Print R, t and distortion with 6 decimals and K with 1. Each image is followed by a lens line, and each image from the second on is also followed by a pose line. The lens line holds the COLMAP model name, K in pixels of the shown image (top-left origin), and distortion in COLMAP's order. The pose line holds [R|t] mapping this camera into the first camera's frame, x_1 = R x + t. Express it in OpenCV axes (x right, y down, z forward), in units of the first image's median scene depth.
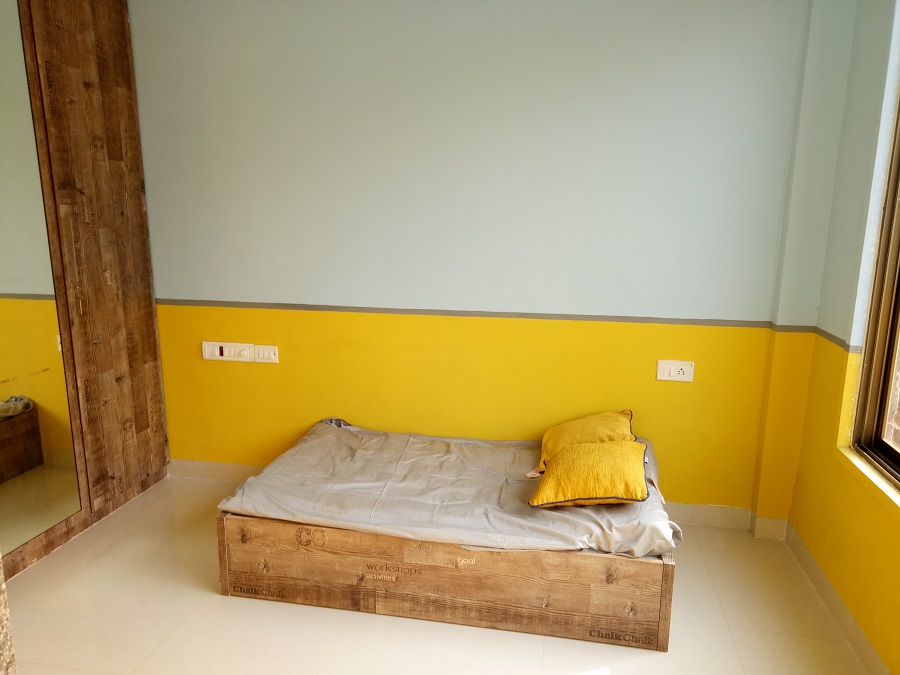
lens RADIAL K [[677.3, 0, 450.1], [0, 677.3, 340.8], [0, 0, 1]] dist [0.039905, -0.027080]
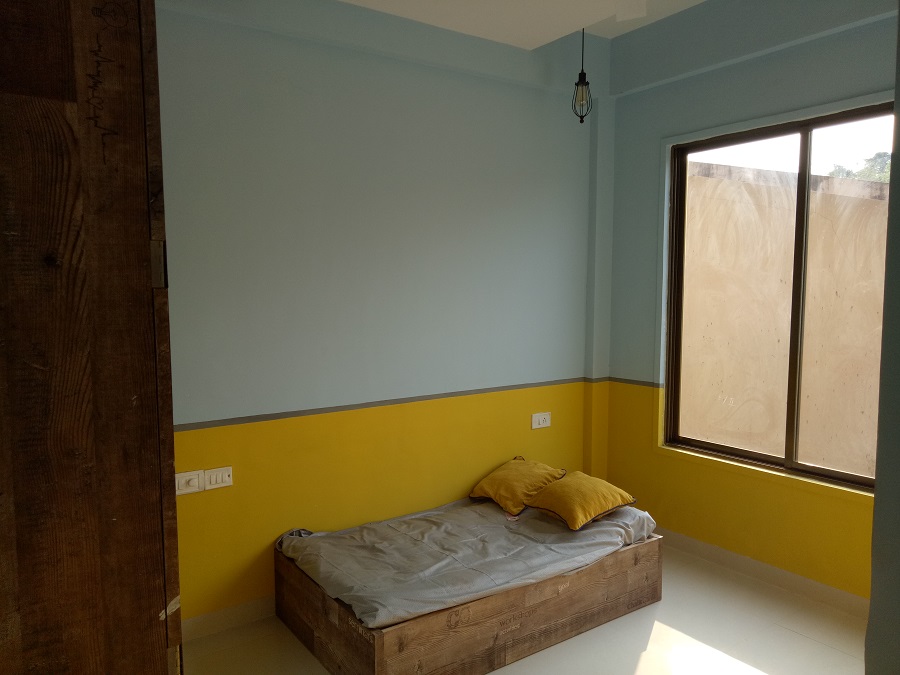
lens RADIAL K [[677.3, 0, 456.9], [0, 677.3, 334.7], [0, 0, 1]] dist [0.039905, -0.027080]
pose [[0.683204, -0.063348, 0.727474, -0.829093], [0.154387, 0.986241, -0.059111, -0.077472], [-0.713720, 0.152697, 0.683584, 0.168083]]
